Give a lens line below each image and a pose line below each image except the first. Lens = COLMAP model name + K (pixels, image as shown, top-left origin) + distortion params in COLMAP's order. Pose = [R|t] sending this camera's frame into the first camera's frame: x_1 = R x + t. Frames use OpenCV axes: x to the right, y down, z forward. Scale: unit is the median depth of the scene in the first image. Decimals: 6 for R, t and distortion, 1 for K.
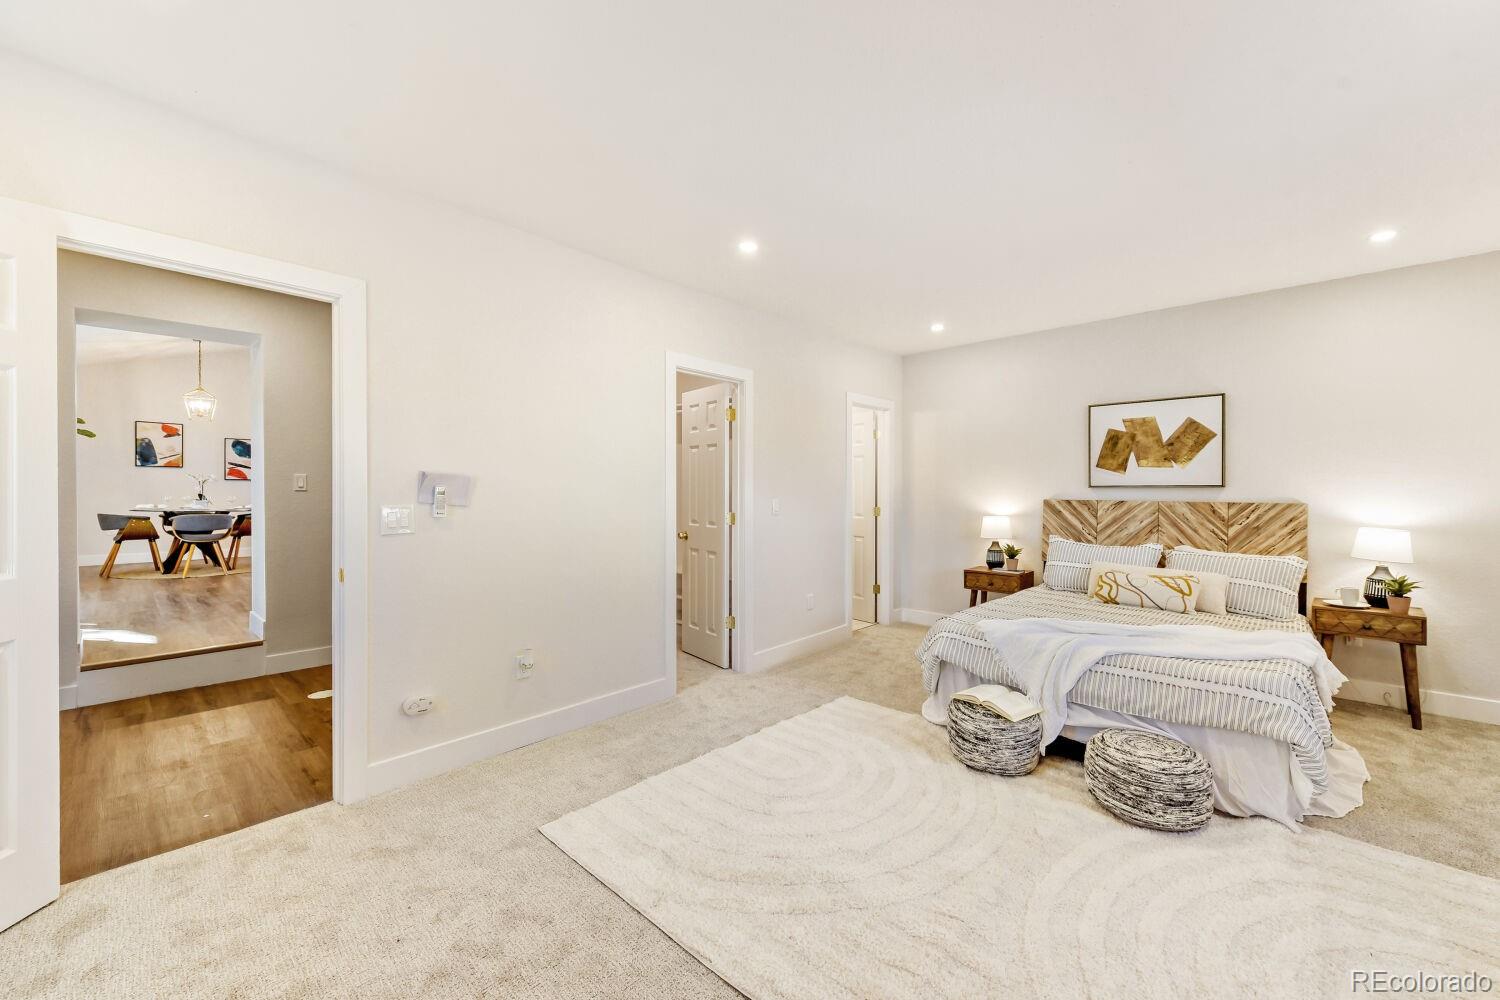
lens RADIAL K [[583.6, 0, 750.0], [0, 583.6, 502.0], [0, 0, 1]] dist [0.000806, 0.000005]
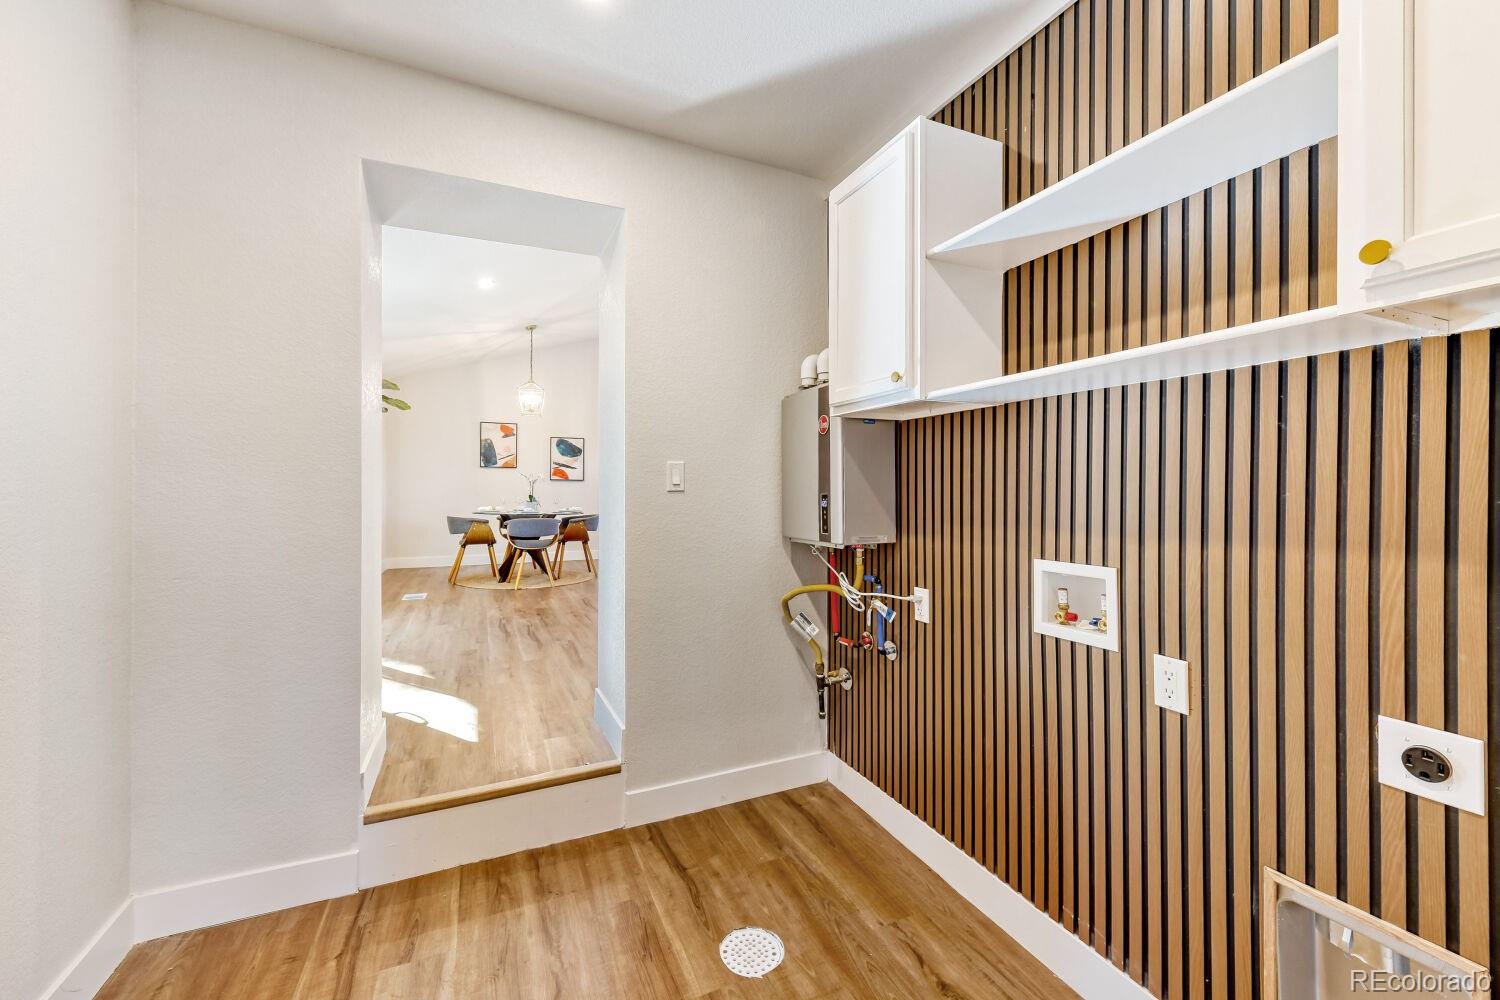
lens RADIAL K [[590.5, 0, 752.5], [0, 590.5, 496.8], [0, 0, 1]] dist [0.001013, -0.000165]
pose [[0.923697, 0.000636, -0.383123, -0.265867], [-0.004070, 0.999958, -0.008153, -0.005389], [0.383102, 0.009090, 0.923661, 0.278347]]
